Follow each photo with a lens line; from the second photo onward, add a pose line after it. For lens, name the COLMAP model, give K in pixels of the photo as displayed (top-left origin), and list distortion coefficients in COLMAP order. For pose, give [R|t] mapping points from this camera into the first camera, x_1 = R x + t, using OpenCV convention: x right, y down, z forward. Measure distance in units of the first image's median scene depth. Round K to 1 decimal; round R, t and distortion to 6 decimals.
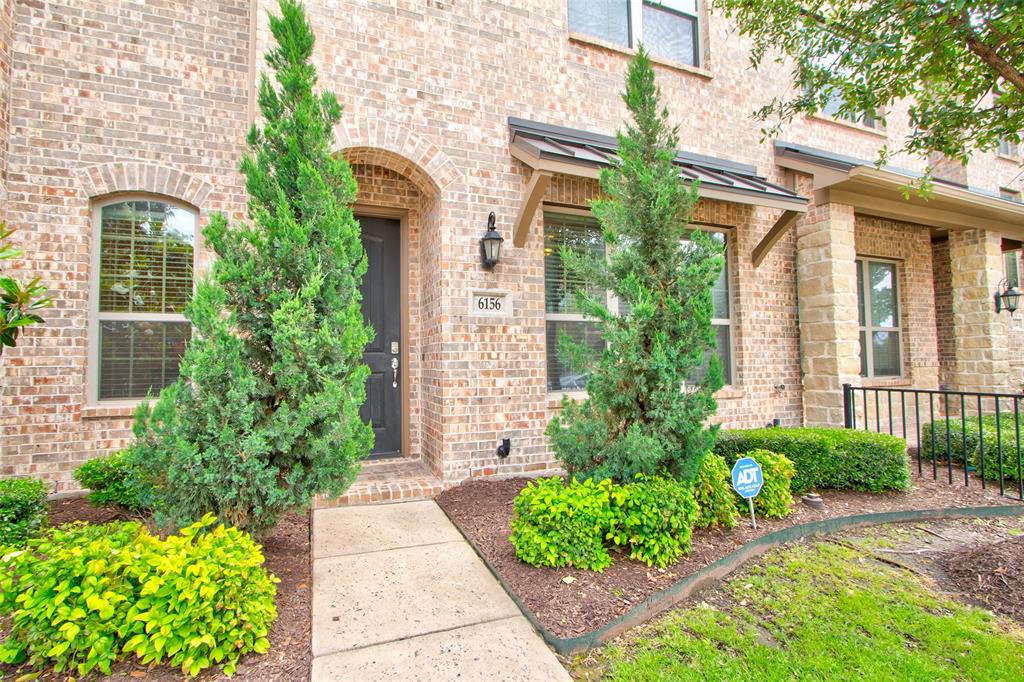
lens RADIAL K [[482.6, 0, 501.4], [0, 482.6, 338.4], [0, 0, 1]] dist [-0.016723, -0.000012]
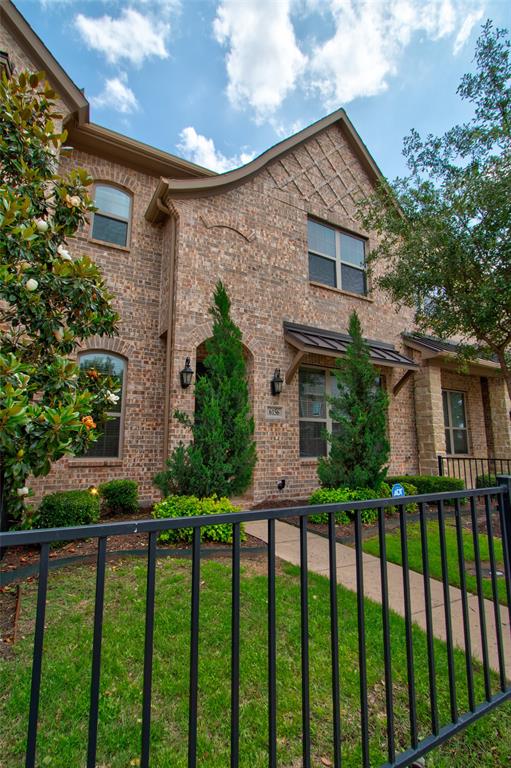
lens RADIAL K [[368.8, 0, 251.8], [0, 368.8, 387.2], [0, 0, 1]] dist [-0.018118, 0.000857]
pose [[0.989796, 0.037825, 0.137378, -0.328695], [-0.022095, 0.993204, -0.114274, 0.003199], [-0.140767, 0.110072, 0.983905, -0.510059]]
